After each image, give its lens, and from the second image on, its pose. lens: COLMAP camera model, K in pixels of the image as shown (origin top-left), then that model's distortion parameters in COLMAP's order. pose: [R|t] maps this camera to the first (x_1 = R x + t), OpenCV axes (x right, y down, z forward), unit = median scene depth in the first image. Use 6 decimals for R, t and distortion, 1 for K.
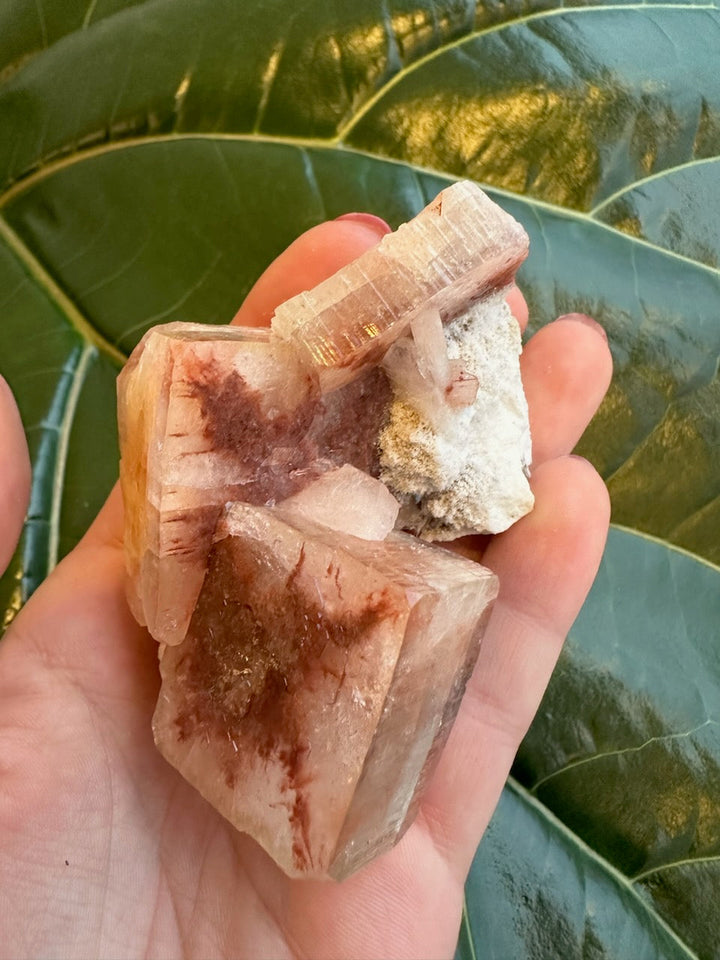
lens RADIAL K [[702.3, 0, 262.2], [0, 702.3, 433.0], [0, 0, 1]] dist [-0.004911, 0.003795]
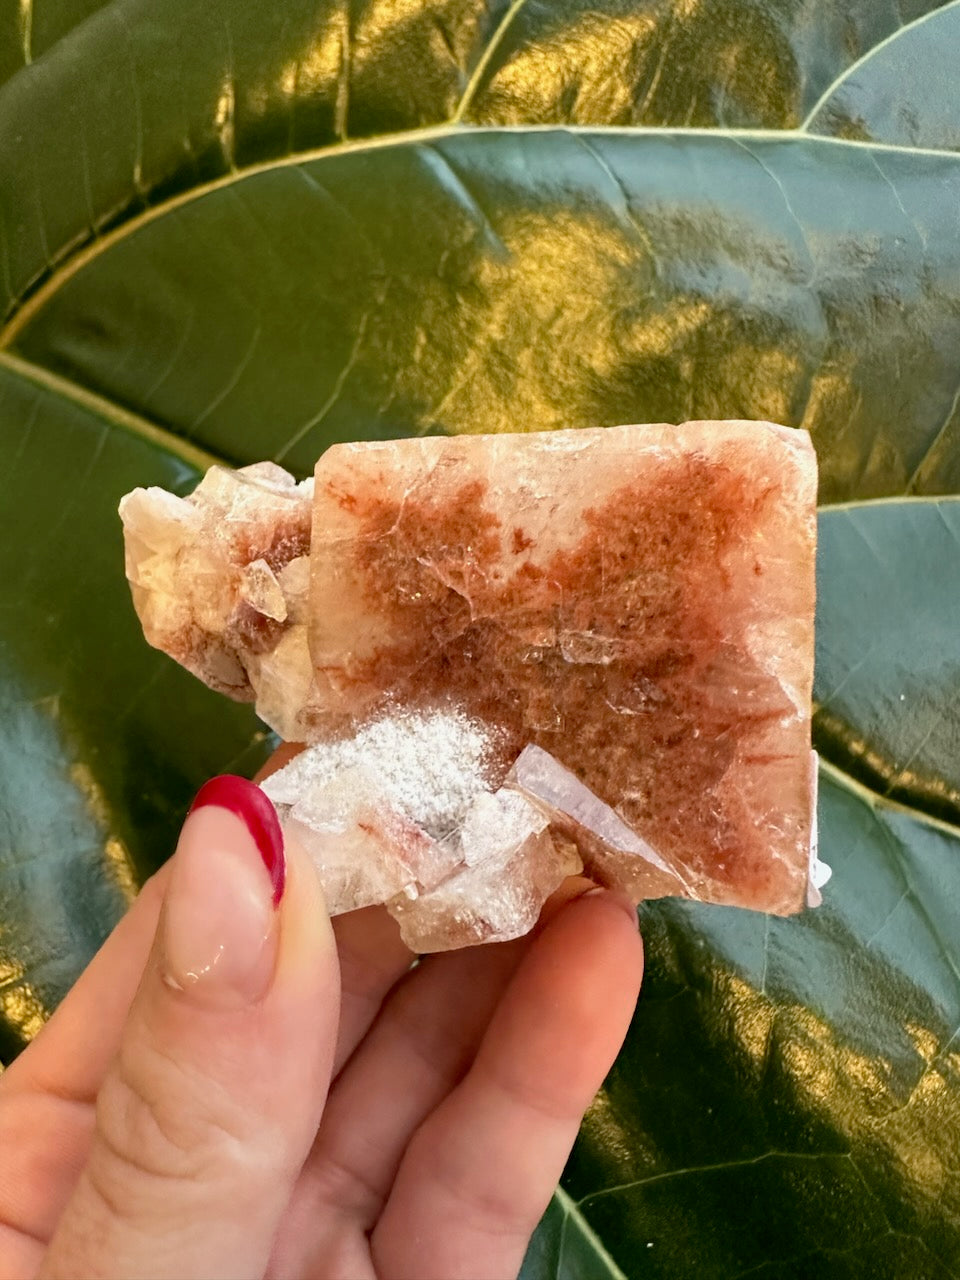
lens RADIAL K [[933.9, 0, 405.3], [0, 933.9, 602.5], [0, 0, 1]] dist [-0.003287, 0.003992]
pose [[0.940427, -0.320917, 0.112292, -0.233842], [0.312143, 0.945857, 0.089002, -0.043105], [-0.134774, -0.048649, 0.989681, 0.004592]]
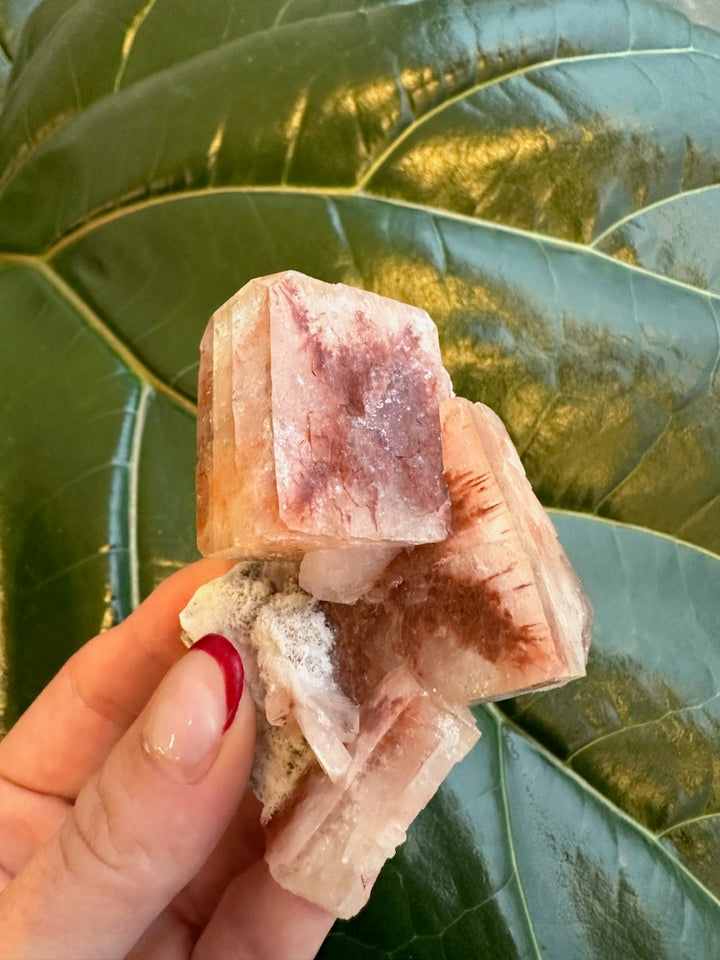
lens RADIAL K [[702.3, 0, 262.2], [0, 702.3, 433.0], [0, 0, 1]] dist [-0.004911, 0.003795]
pose [[0.998550, -0.053300, -0.007579, -0.060601], [0.053341, 0.998562, 0.005389, -0.048686], [0.007280, -0.005786, 0.999957, -0.118687]]
